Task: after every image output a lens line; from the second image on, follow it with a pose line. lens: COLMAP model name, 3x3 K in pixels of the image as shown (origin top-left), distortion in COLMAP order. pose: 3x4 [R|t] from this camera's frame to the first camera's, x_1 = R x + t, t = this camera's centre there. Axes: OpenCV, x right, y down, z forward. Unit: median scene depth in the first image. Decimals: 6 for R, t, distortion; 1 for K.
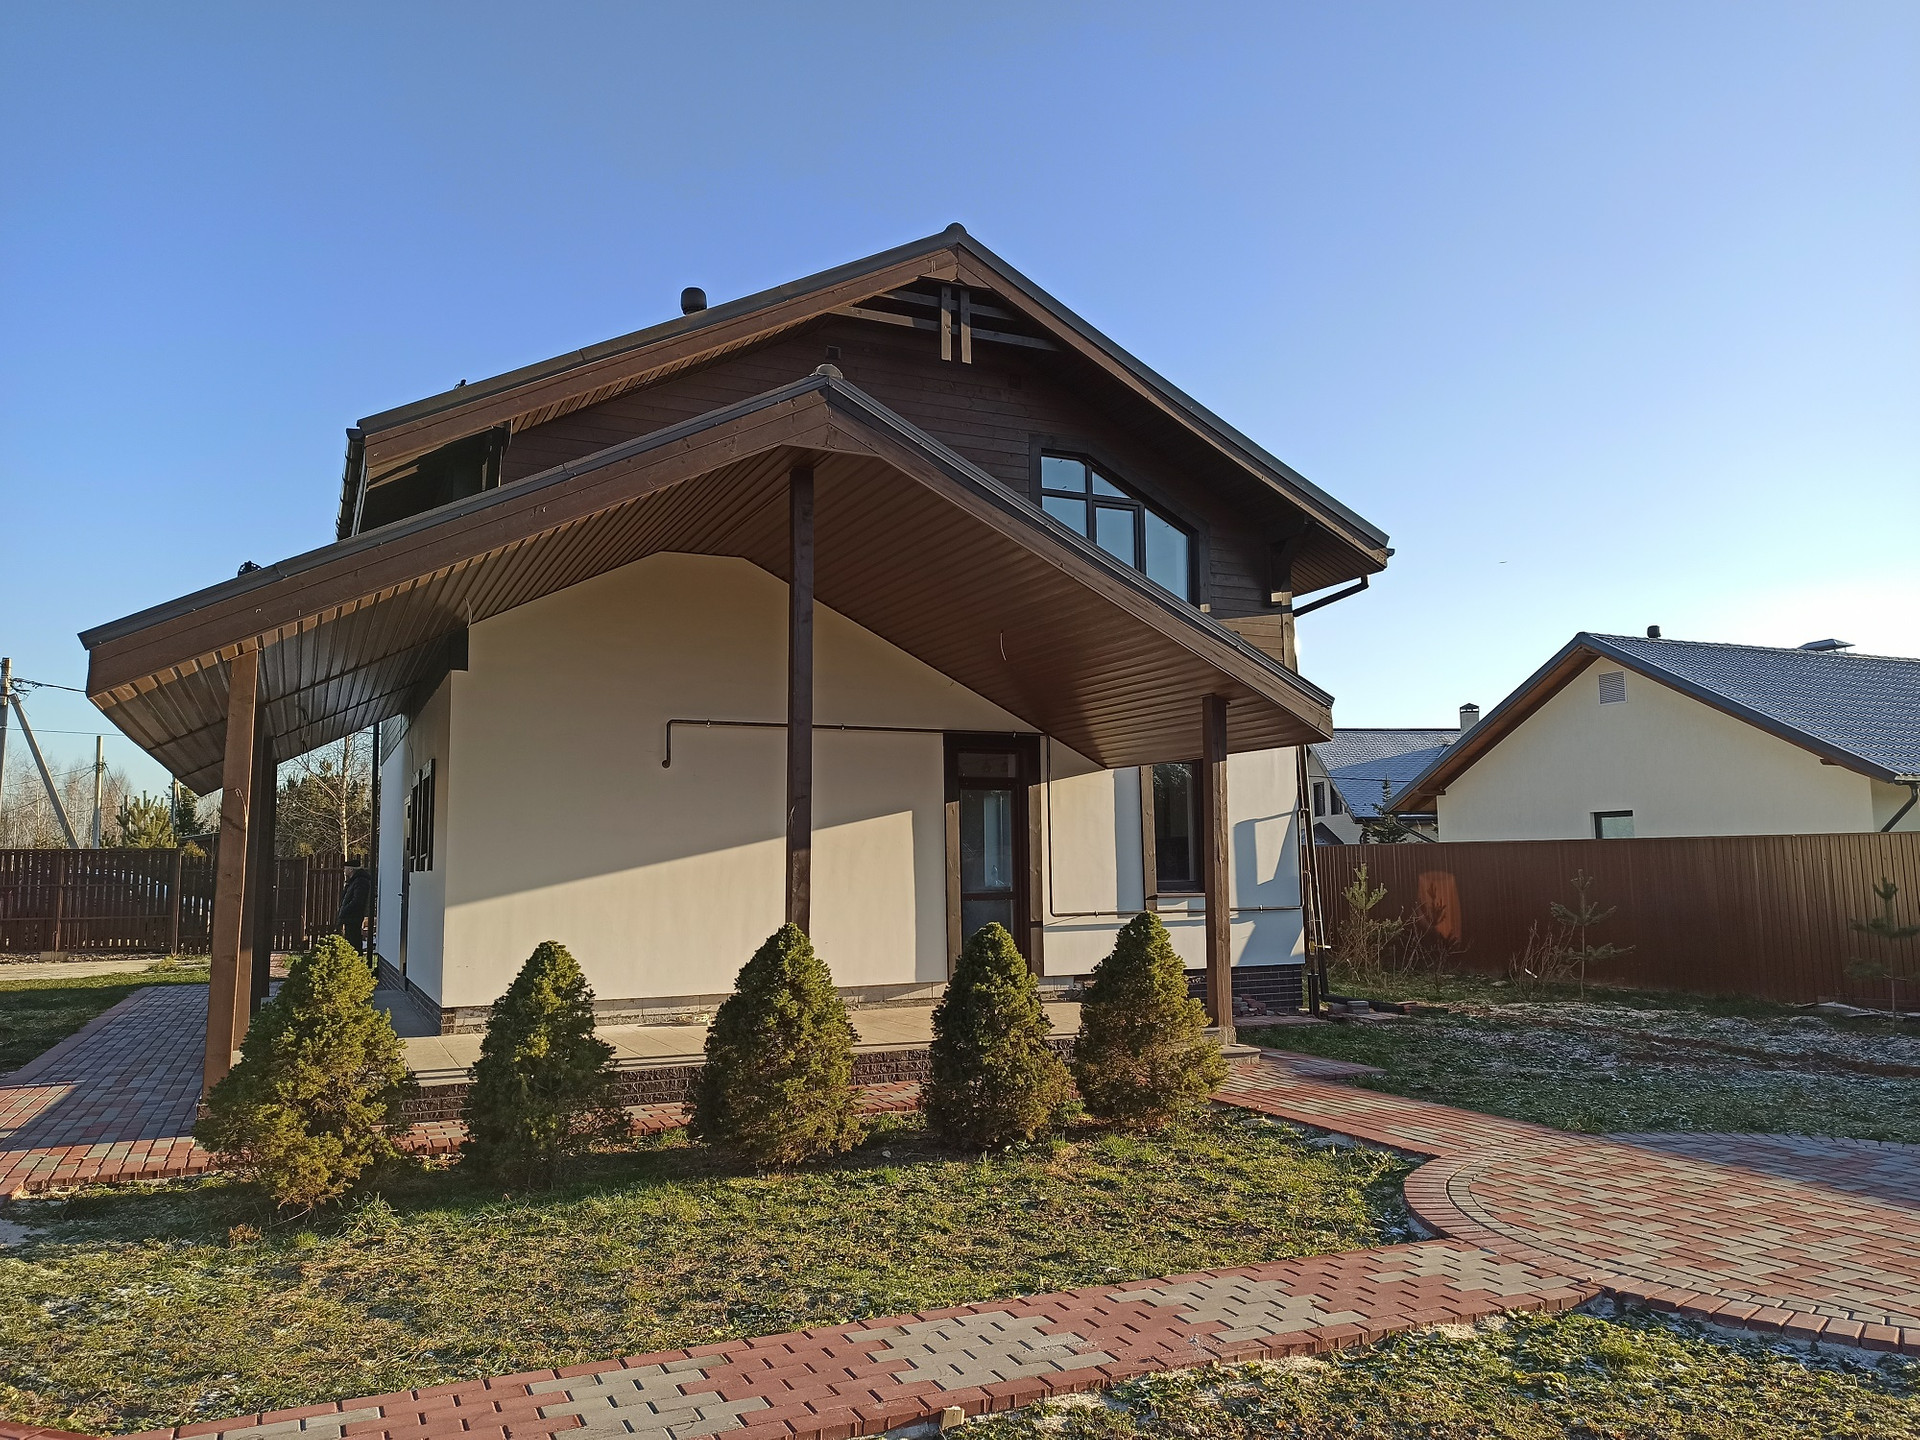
lens RADIAL K [[1400.4, 0, 963.0], [0, 1400.4, 716.3], [0, 0, 1]] dist [0.069519, -0.065412]
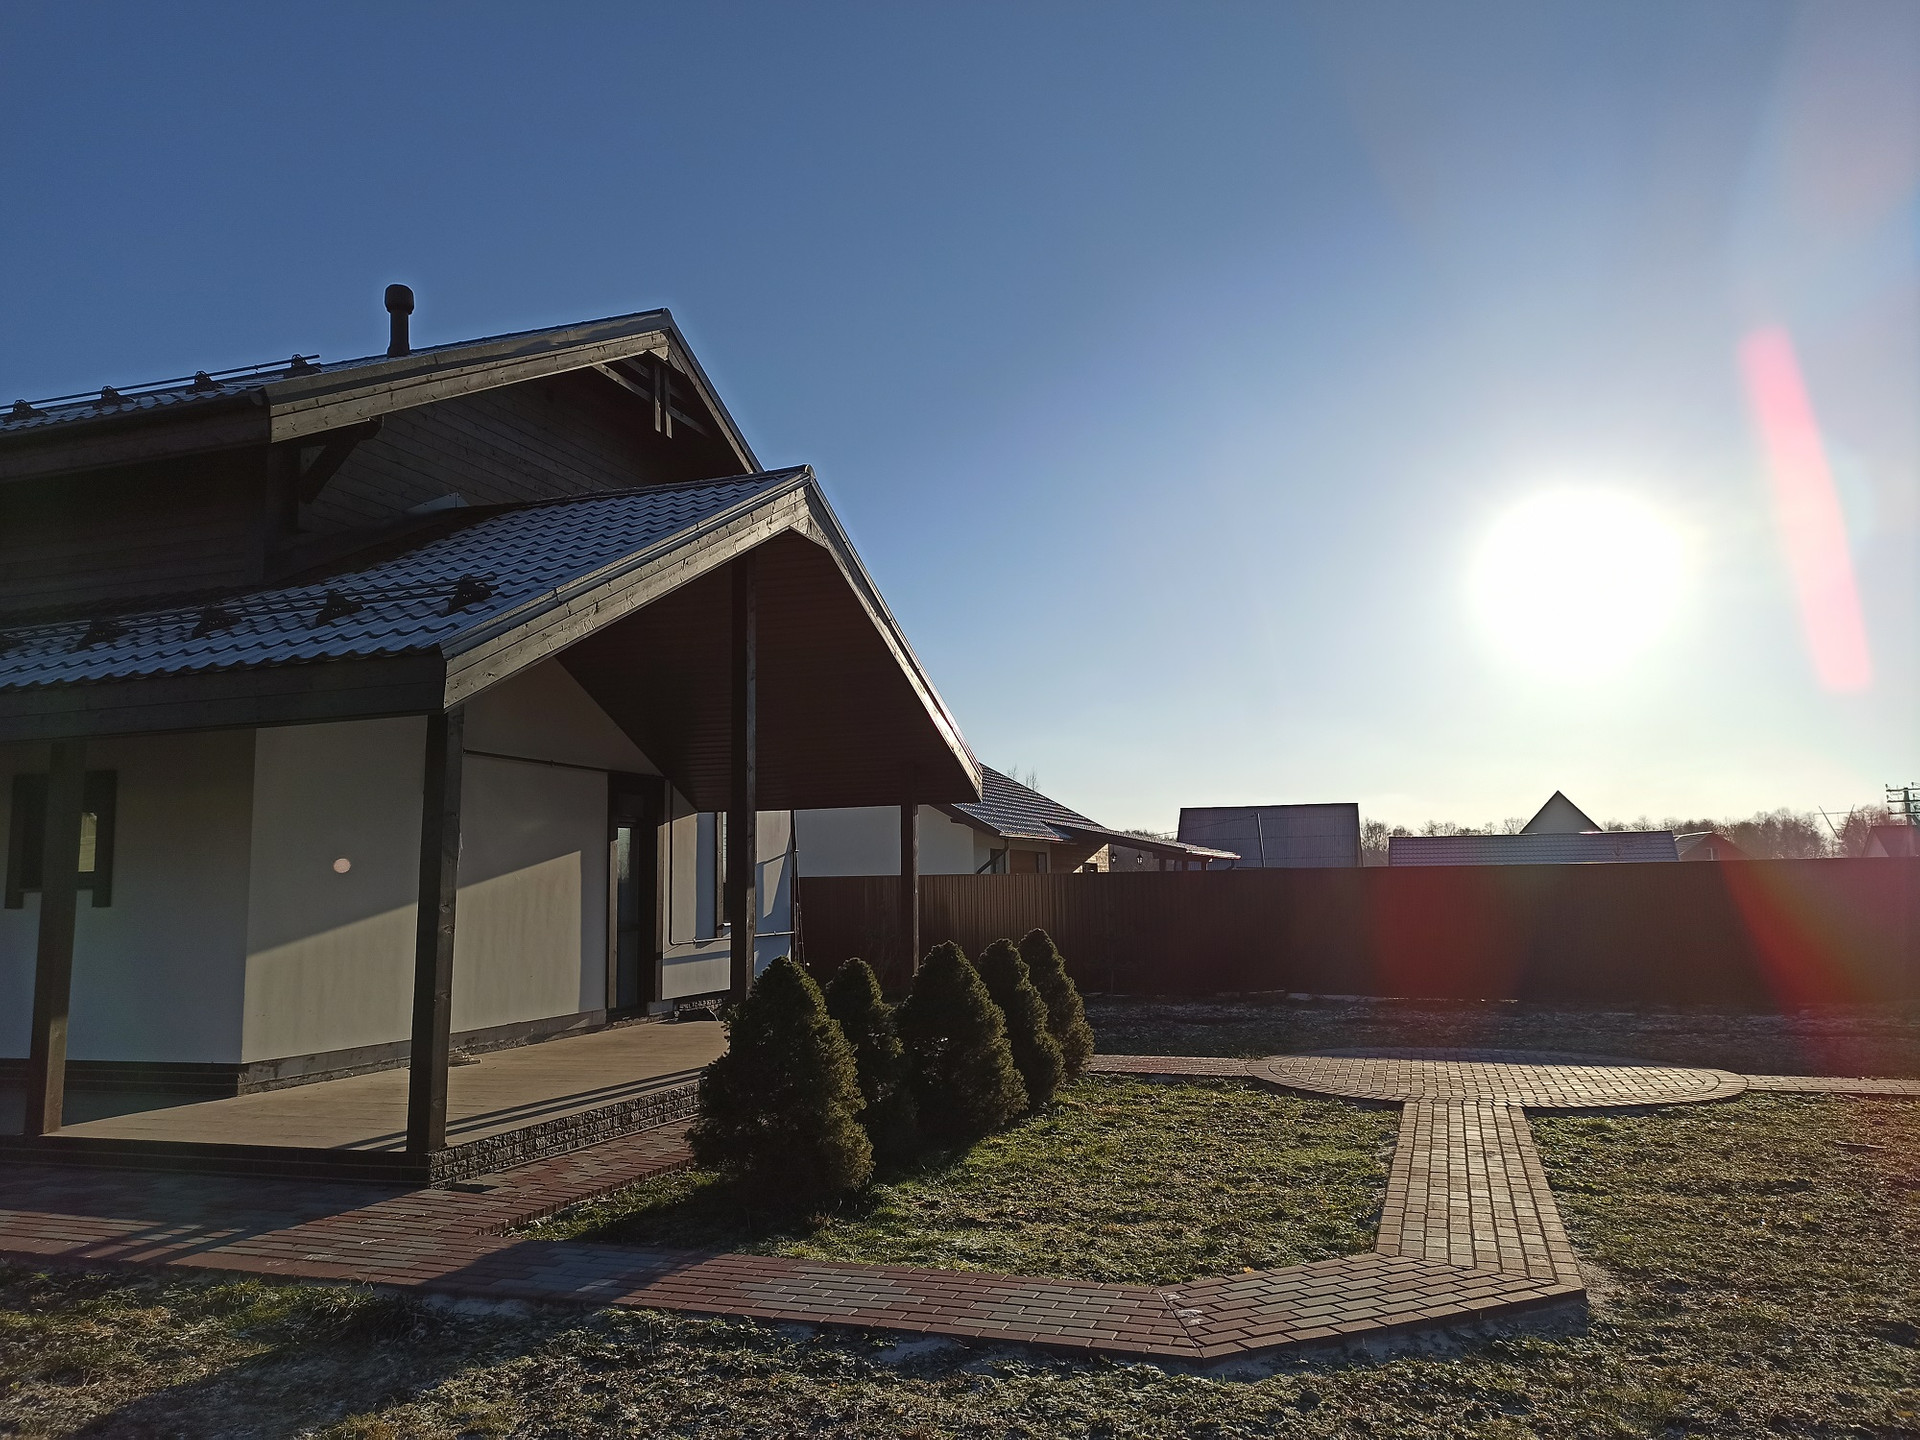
lens RADIAL K [[1400.4, 0, 963.0], [0, 1400.4, 716.3], [0, 0, 1]] dist [0.069519, -0.065412]
pose [[0.693817, 0.090032, 0.714501, -0.565152], [-0.072303, 0.995850, -0.055274, 0.007779], [-0.716513, -0.013311, 0.697447, 0.064642]]
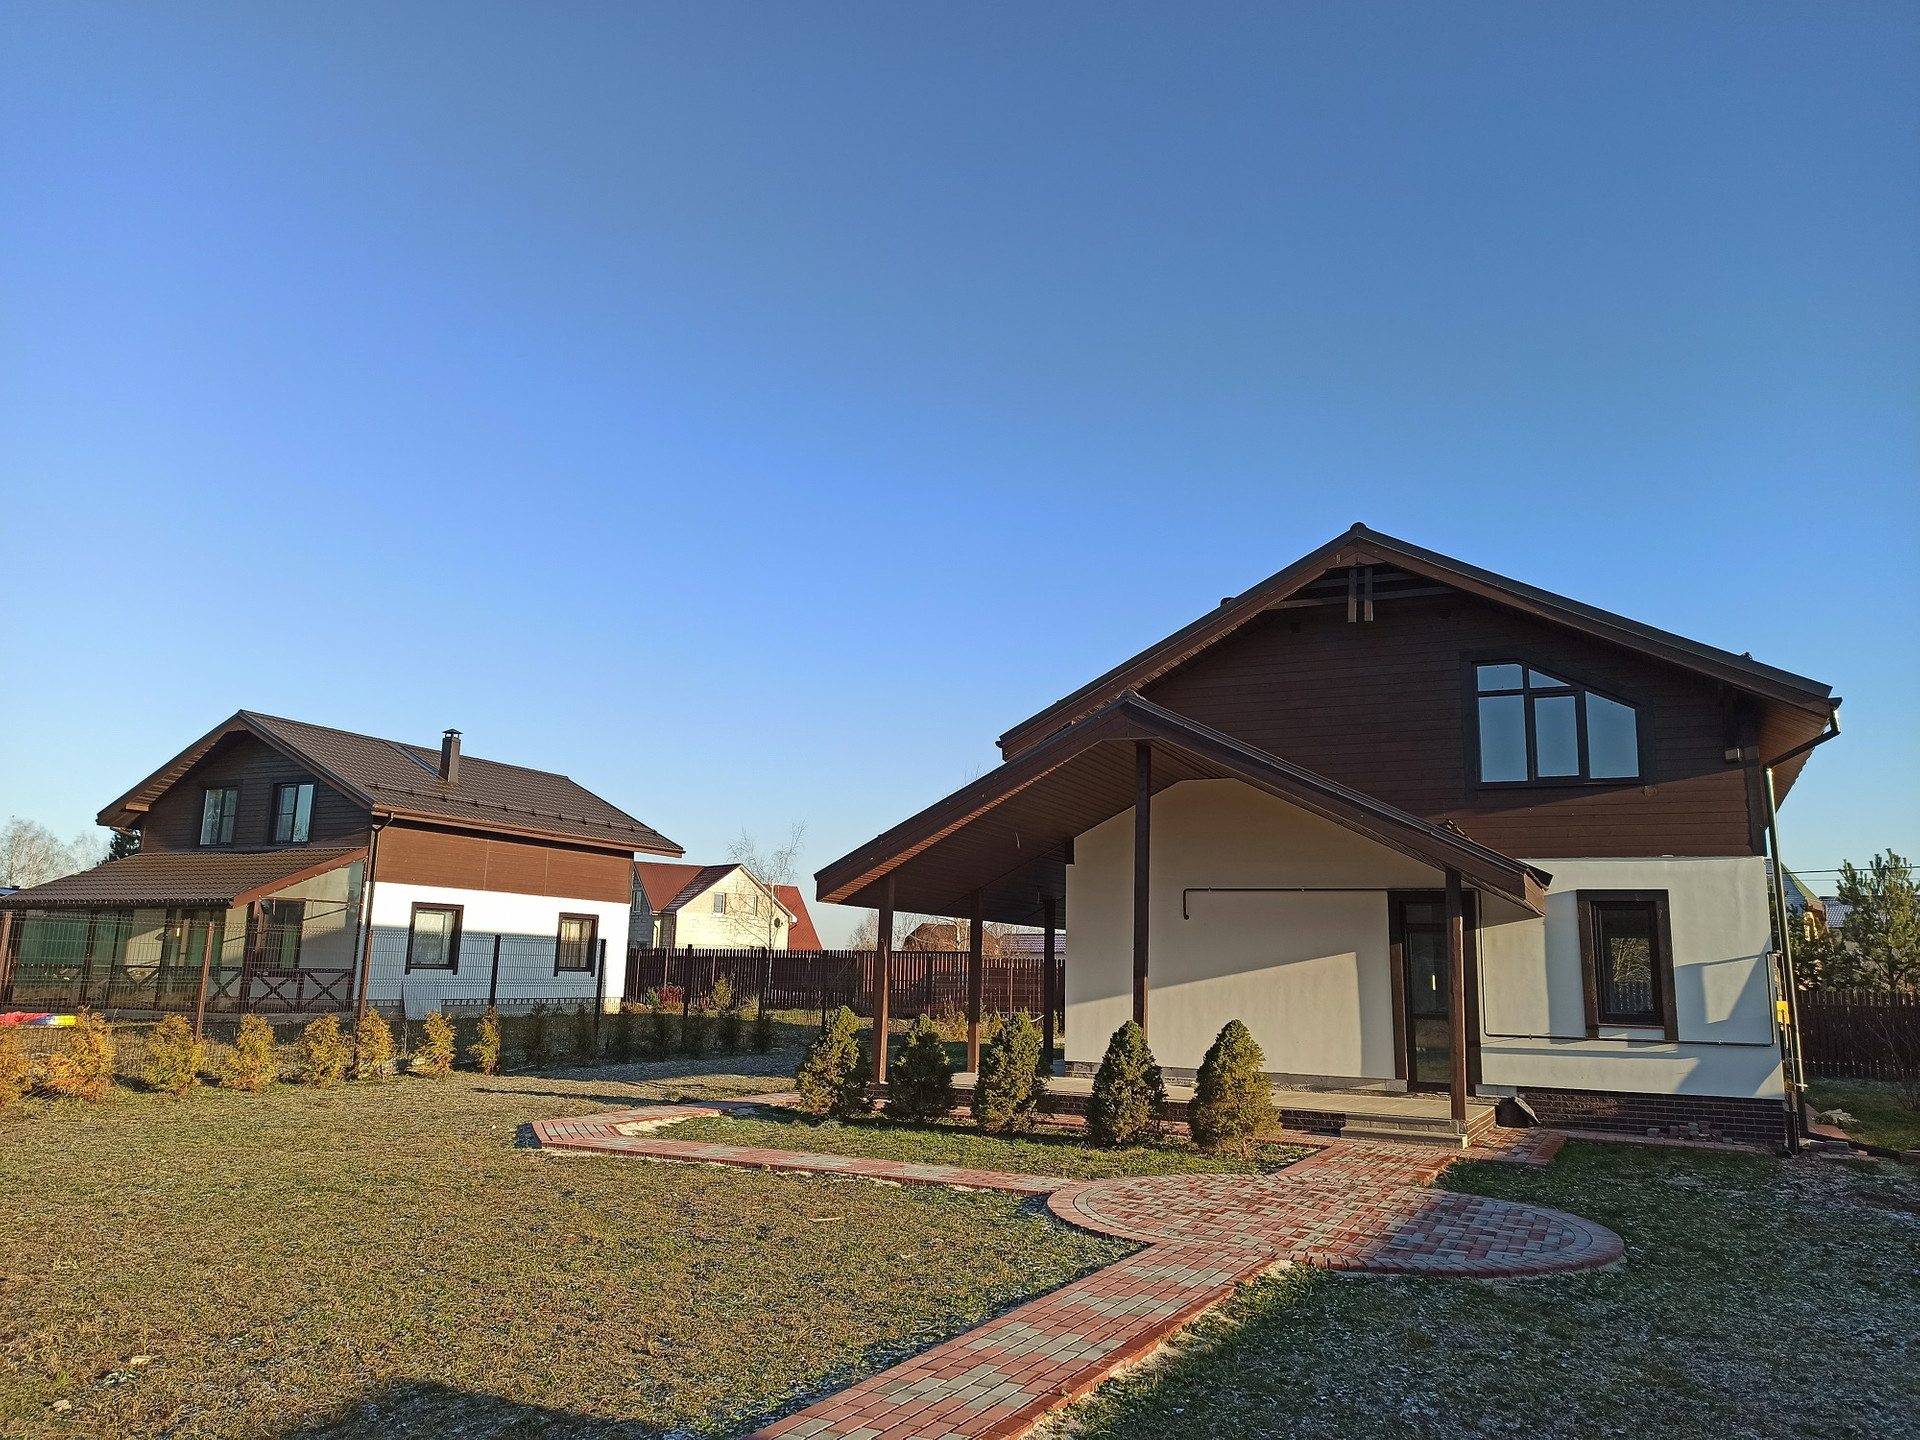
lens RADIAL K [[1400.4, 0, 963.0], [0, 1400.4, 716.3], [0, 0, 1]] dist [0.069519, -0.065412]
pose [[0.630268, -0.116348, -0.767610, 0.750272], [0.055477, 0.992929, -0.104948, -0.033235], [0.774393, 0.023561, 0.632266, -0.165139]]
